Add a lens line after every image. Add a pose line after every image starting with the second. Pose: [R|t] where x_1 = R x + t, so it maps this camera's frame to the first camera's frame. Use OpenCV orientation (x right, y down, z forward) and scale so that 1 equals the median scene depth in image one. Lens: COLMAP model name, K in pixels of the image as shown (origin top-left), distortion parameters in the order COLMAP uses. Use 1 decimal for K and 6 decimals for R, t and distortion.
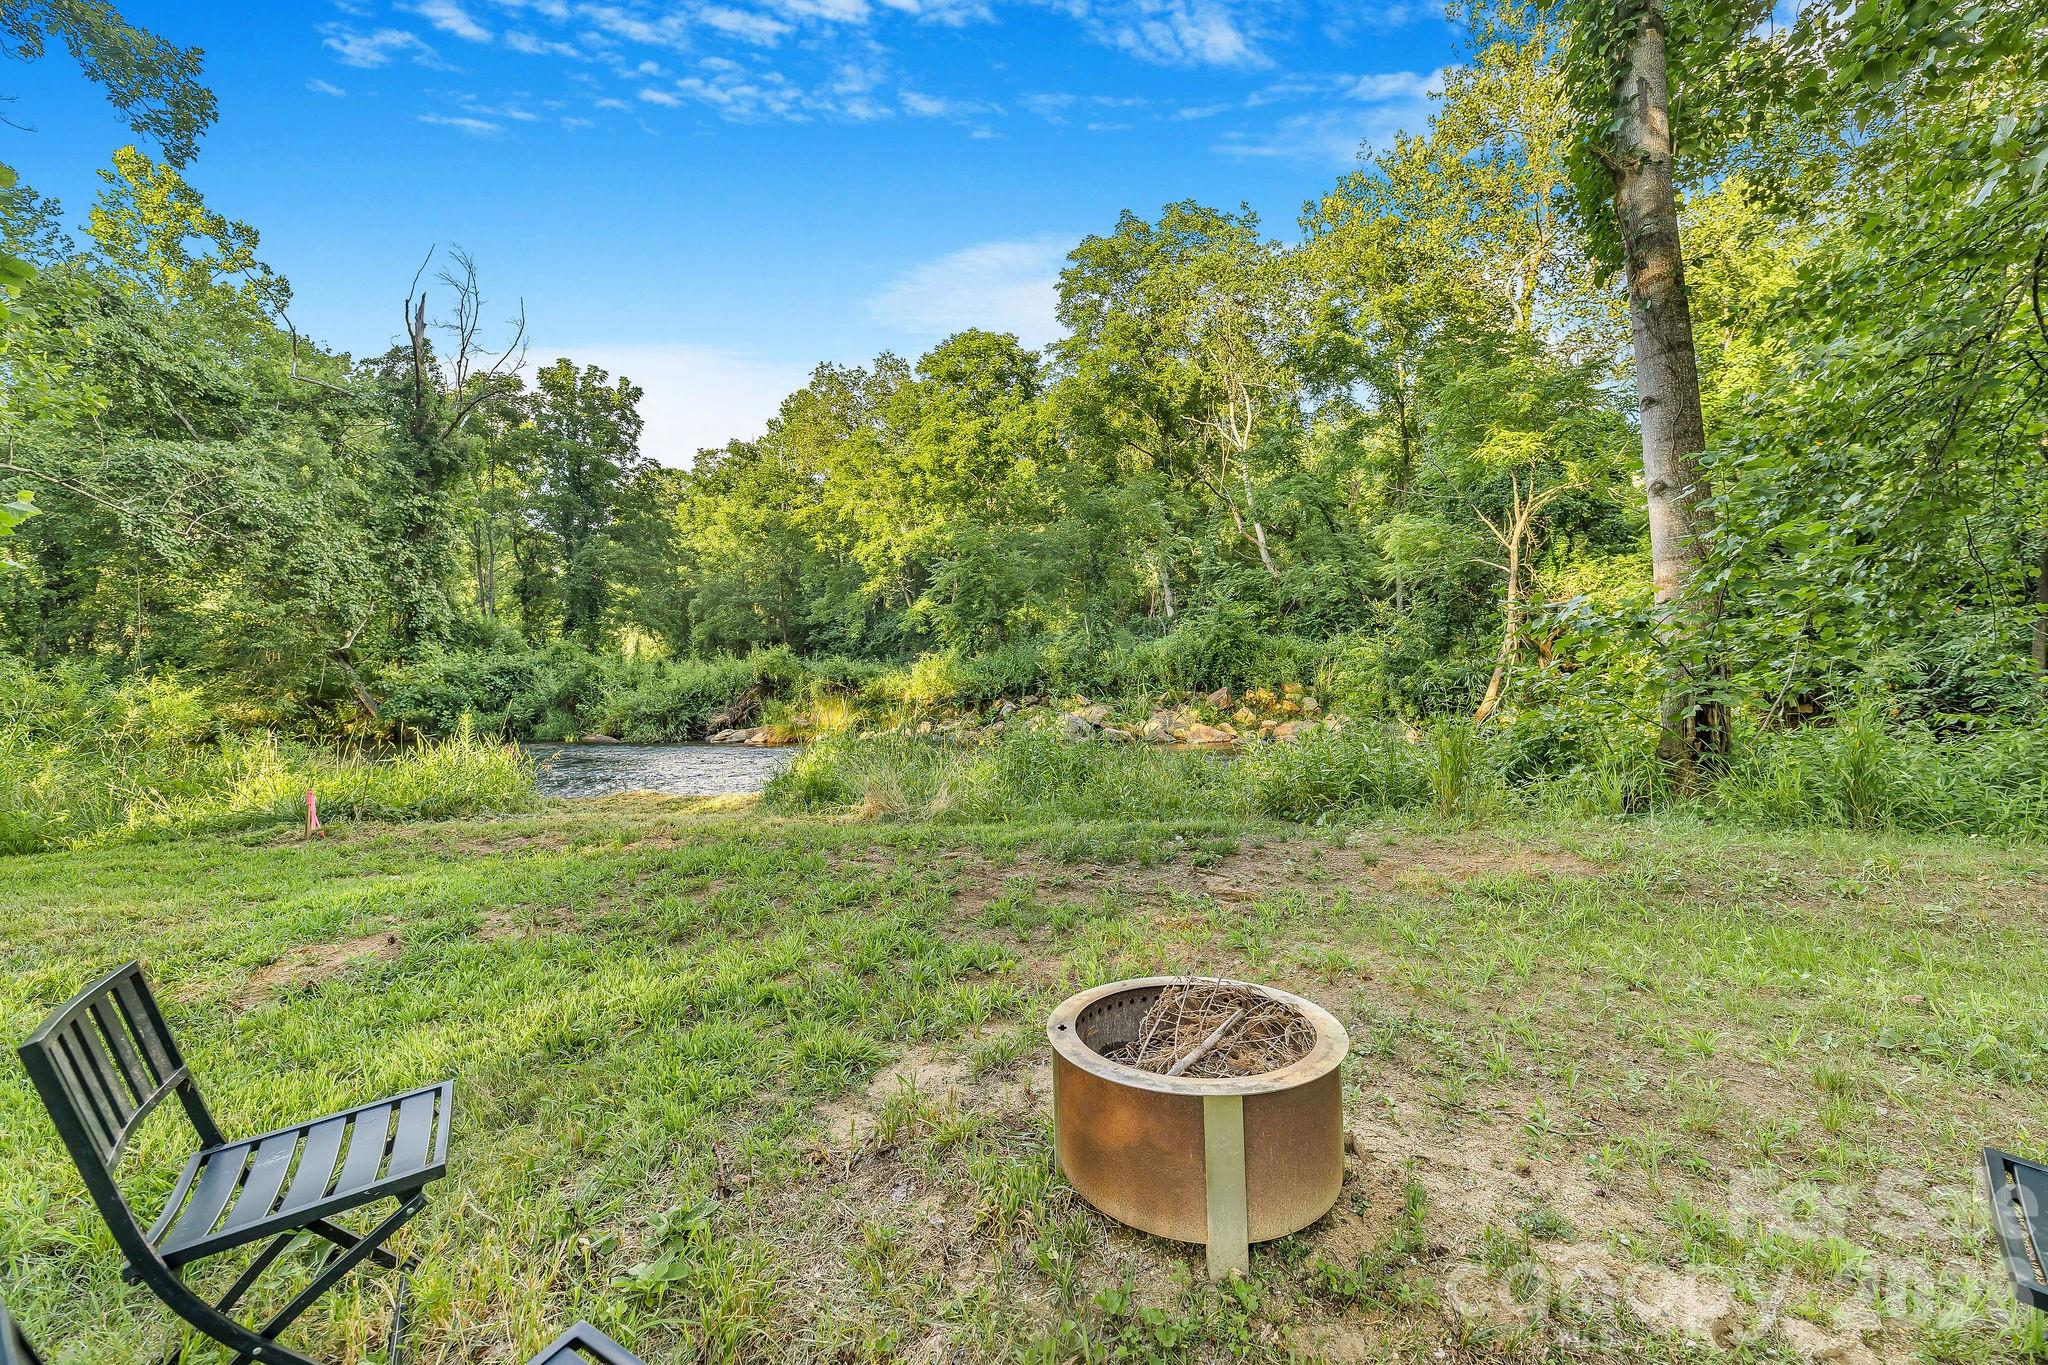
lens RADIAL K [[823.1, 0, 1032.8], [0, 823.1, 675.6], [0, 0, 1]] dist [0.014510, -0.006567]
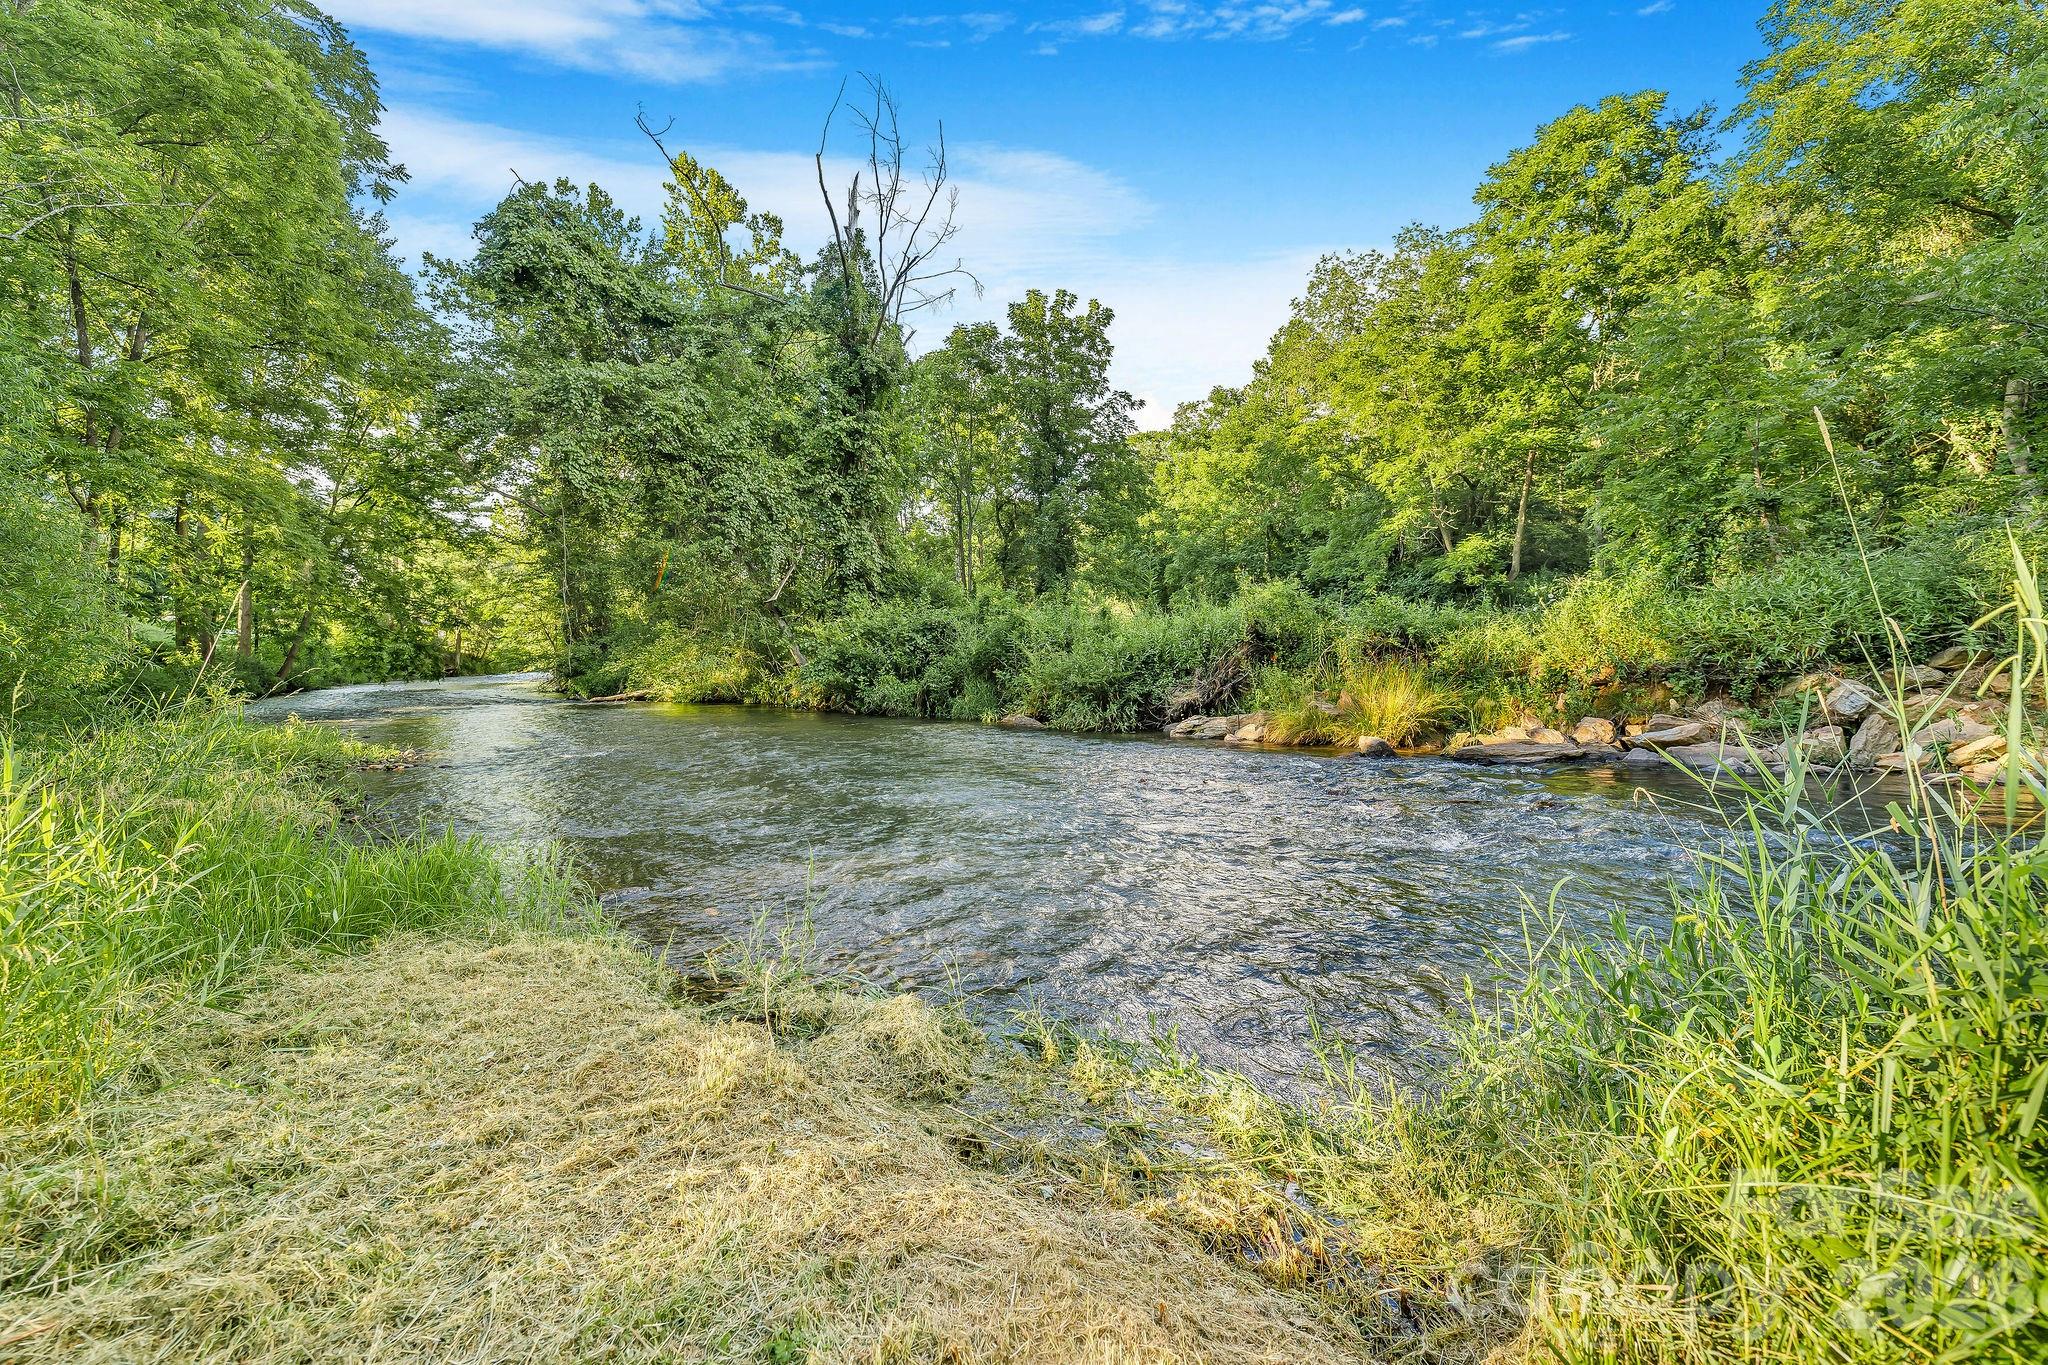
lens RADIAL K [[823.1, 0, 1027.0], [0, 823.1, 669.7], [0, 0, 1]] dist [0.014510, -0.006567]
pose [[0.841486, 0.015137, -0.540067, -0.112416], [-0.007777, 0.999843, 0.015906, 0.017200], [0.540223, -0.009184, 0.841471, 0.320178]]
